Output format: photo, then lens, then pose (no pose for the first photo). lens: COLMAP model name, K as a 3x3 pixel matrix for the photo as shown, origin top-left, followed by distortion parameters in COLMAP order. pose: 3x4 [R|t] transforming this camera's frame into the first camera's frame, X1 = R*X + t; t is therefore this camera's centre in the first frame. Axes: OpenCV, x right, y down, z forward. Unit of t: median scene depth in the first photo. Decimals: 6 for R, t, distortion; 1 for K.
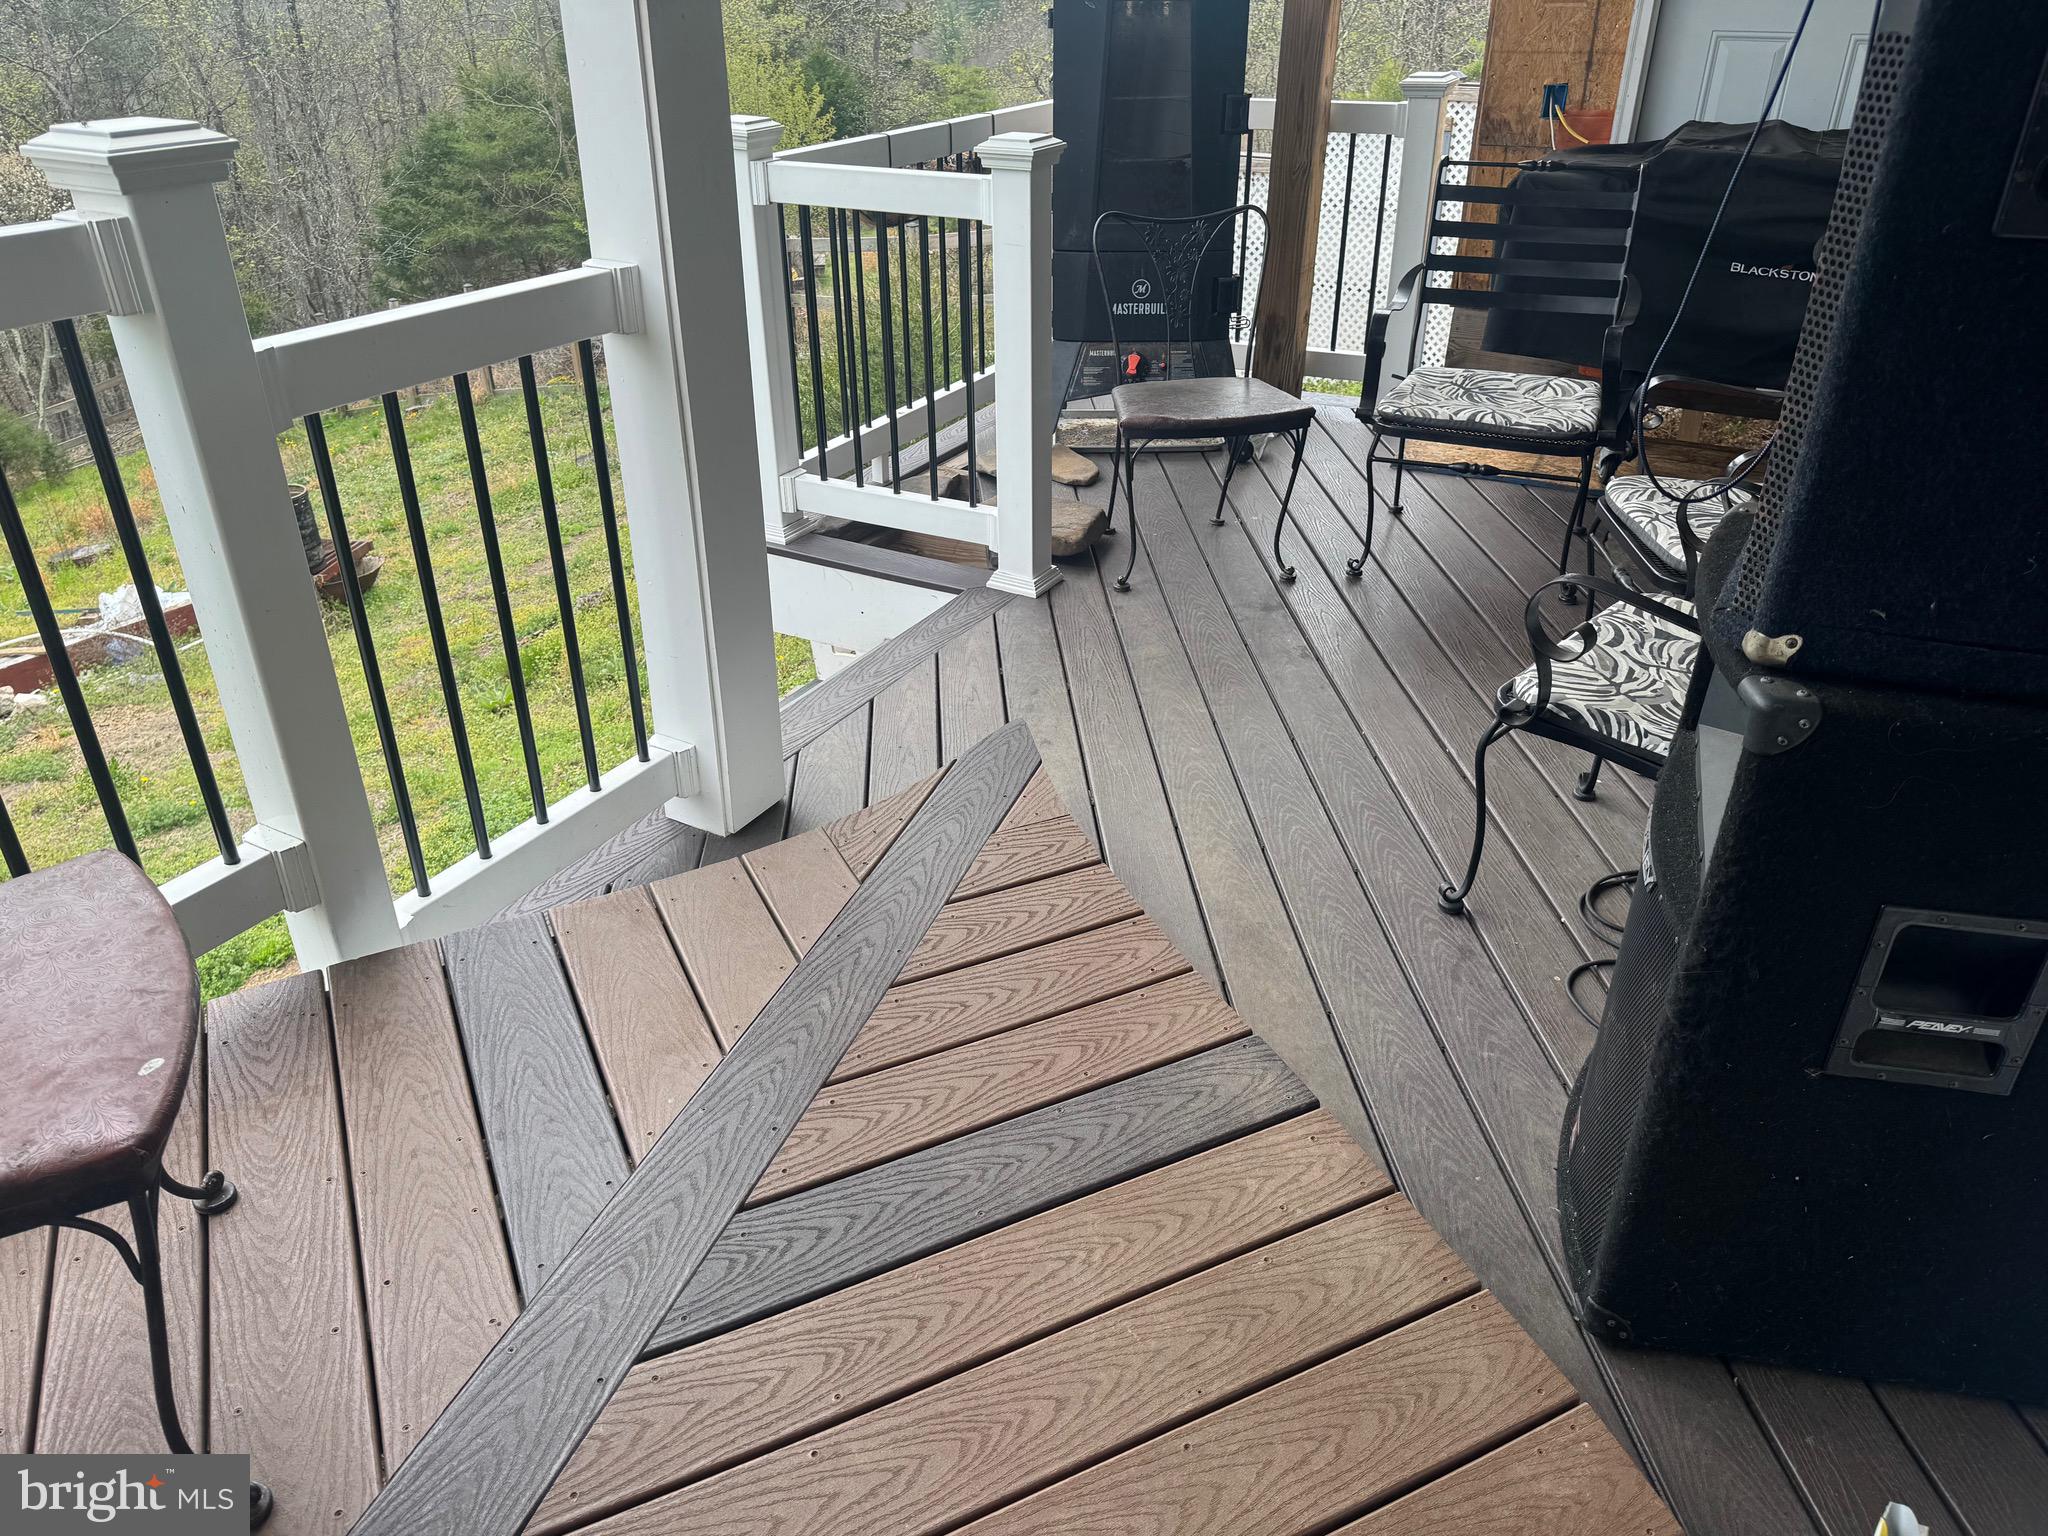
lens RADIAL K [[1436.7, 0, 1020.0], [0, 1436.7, 777.3], [0, 0, 1]] dist [0.047734, -0.058718]
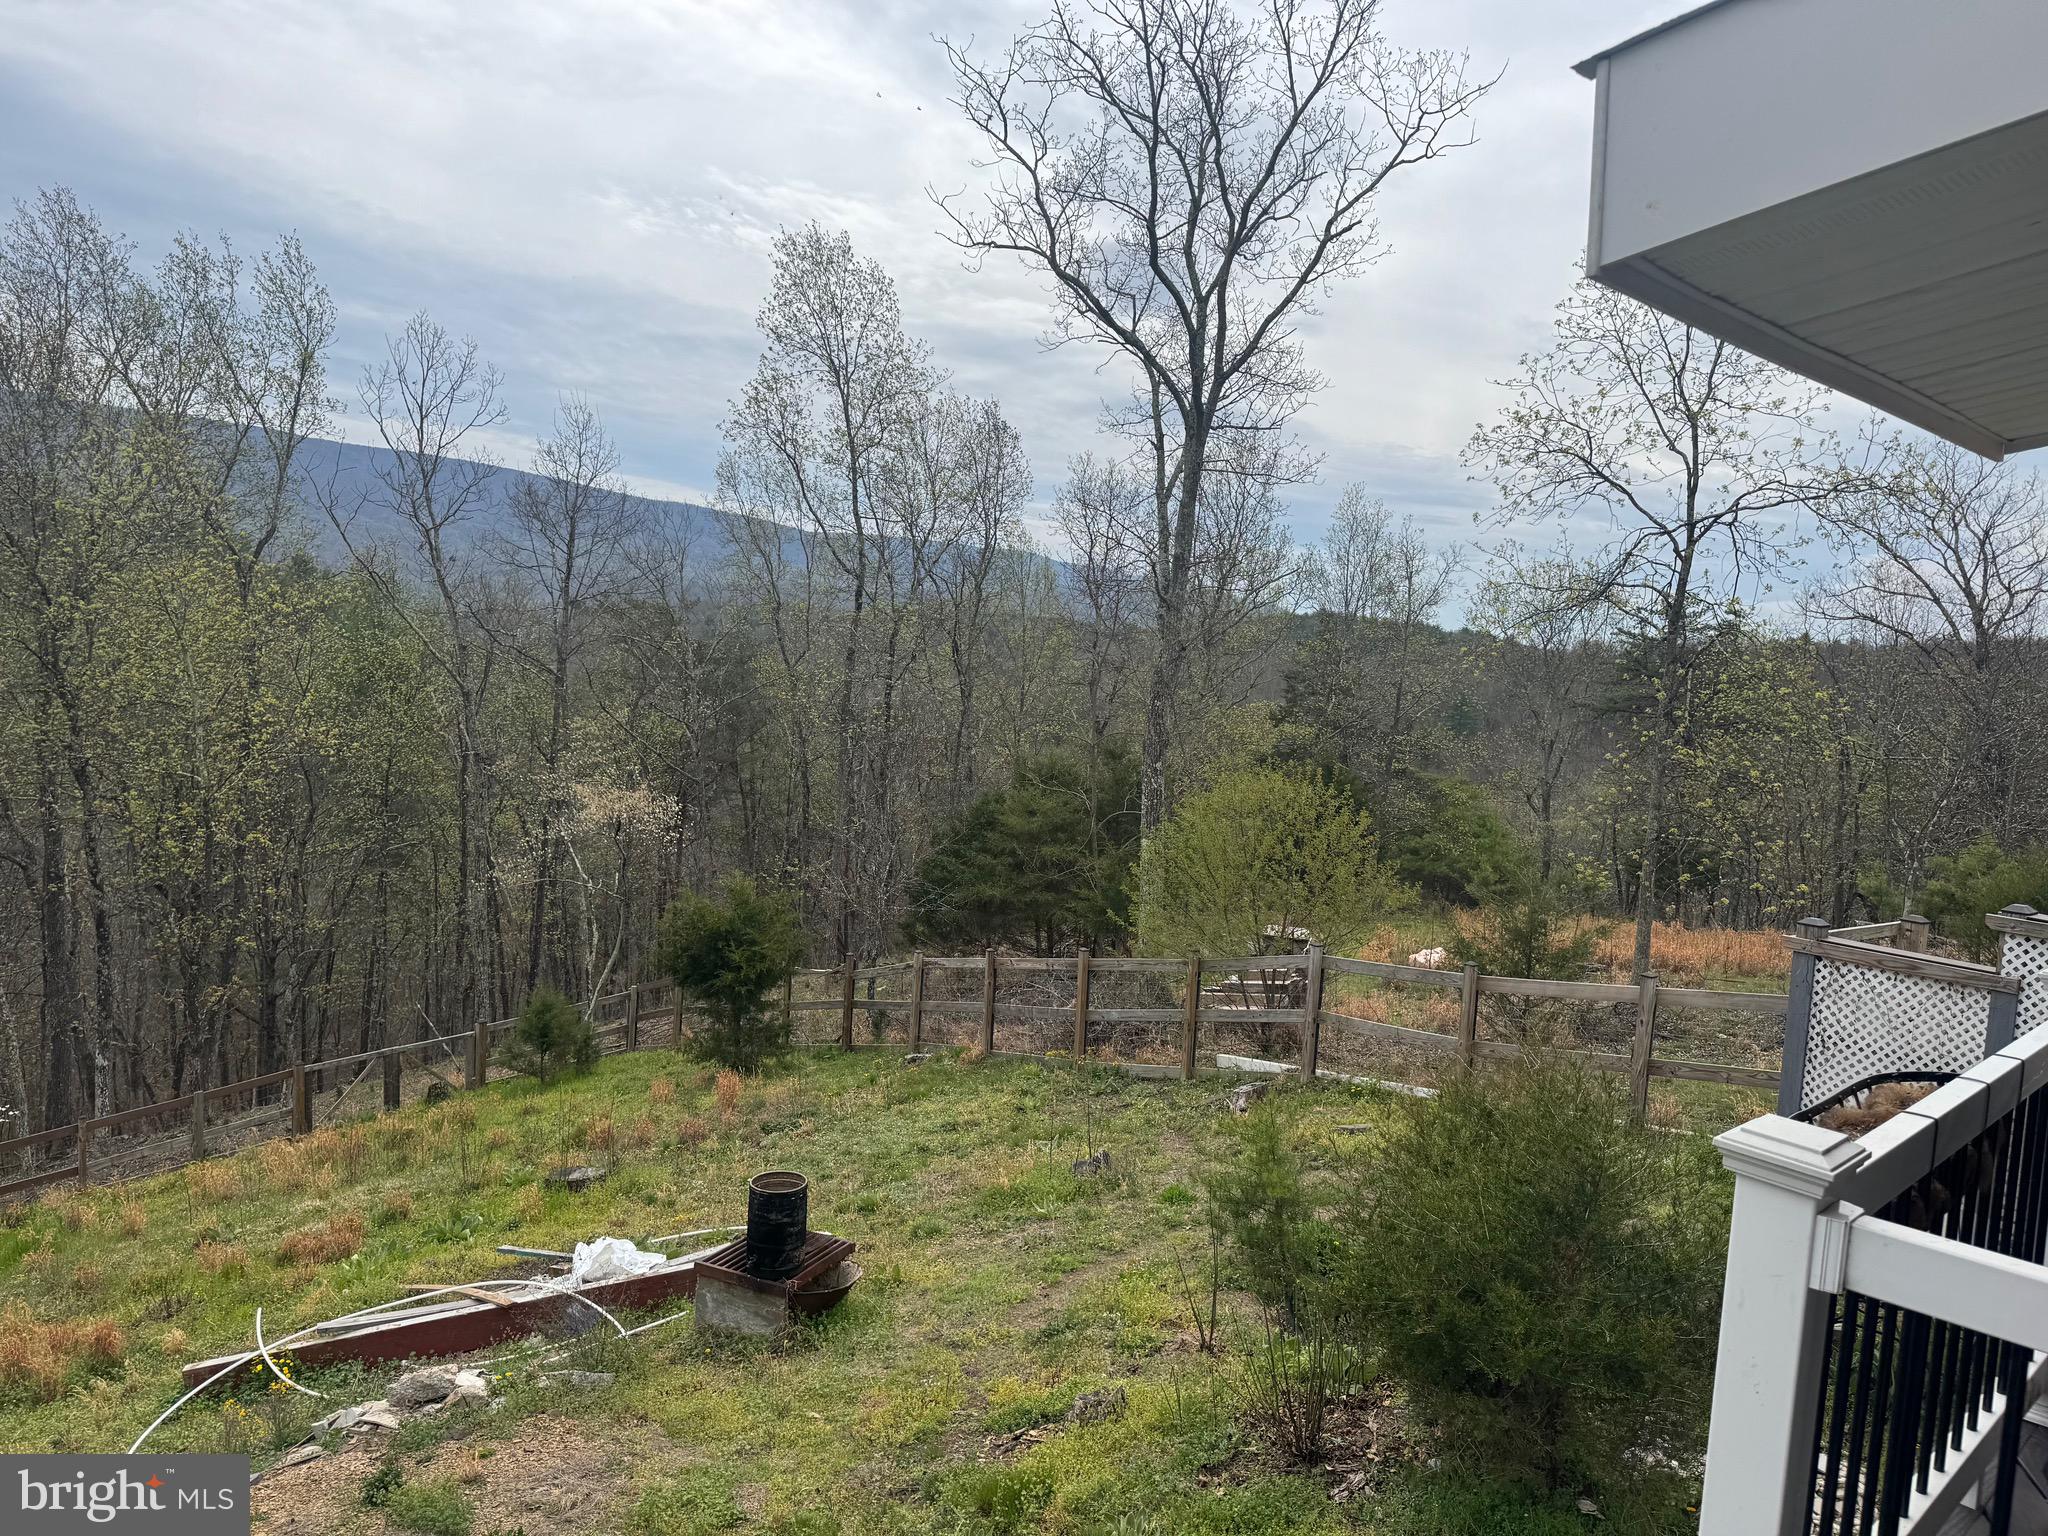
lens RADIAL K [[1436.7, 0, 1052.2], [0, 1436.7, 782.4], [0, 0, 1]] dist [0.047734, -0.058718]
pose [[0.953816, 0.084291, -0.288323, -0.231311], [-0.198641, 0.896993, -0.394898, -0.218558], [0.225337, 0.433933, 0.872310, 0.285991]]
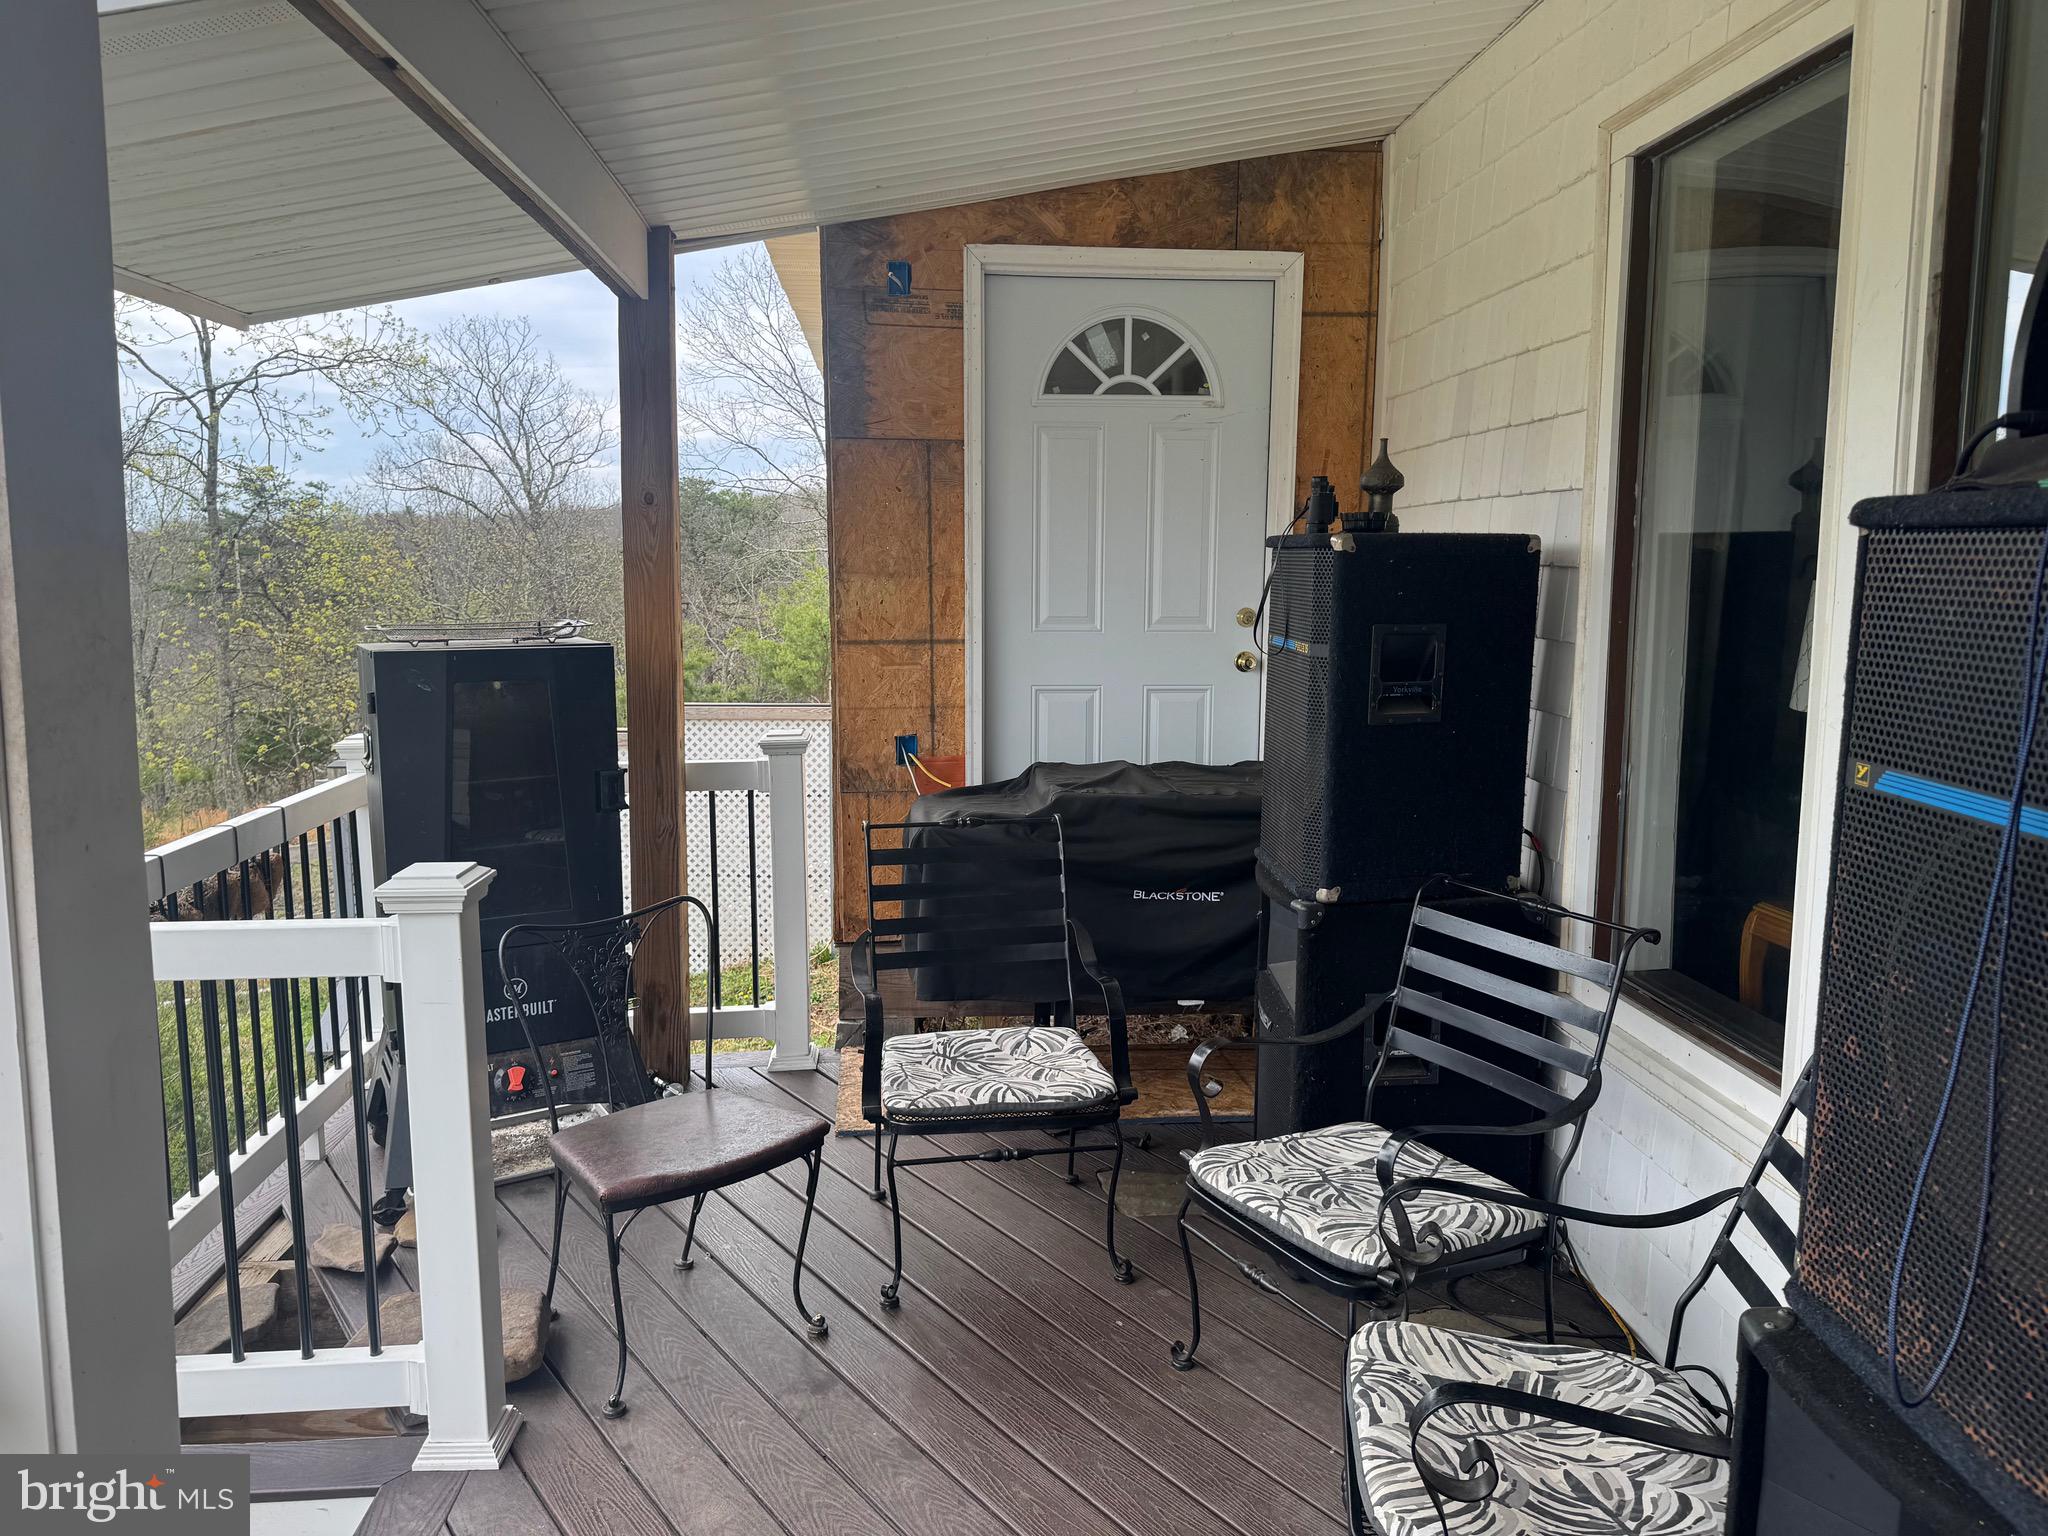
lens RADIAL K [[1436.7, 0, 1036.3], [0, 1436.7, 767.6], [0, 0, 1]] dist [0.047734, -0.058718]
pose [[0.838600, -0.068609, 0.540410, -0.104788], [0.265911, 0.917374, -0.296168, -0.131977], [-0.475438, 0.392067, 0.787554, 0.164141]]
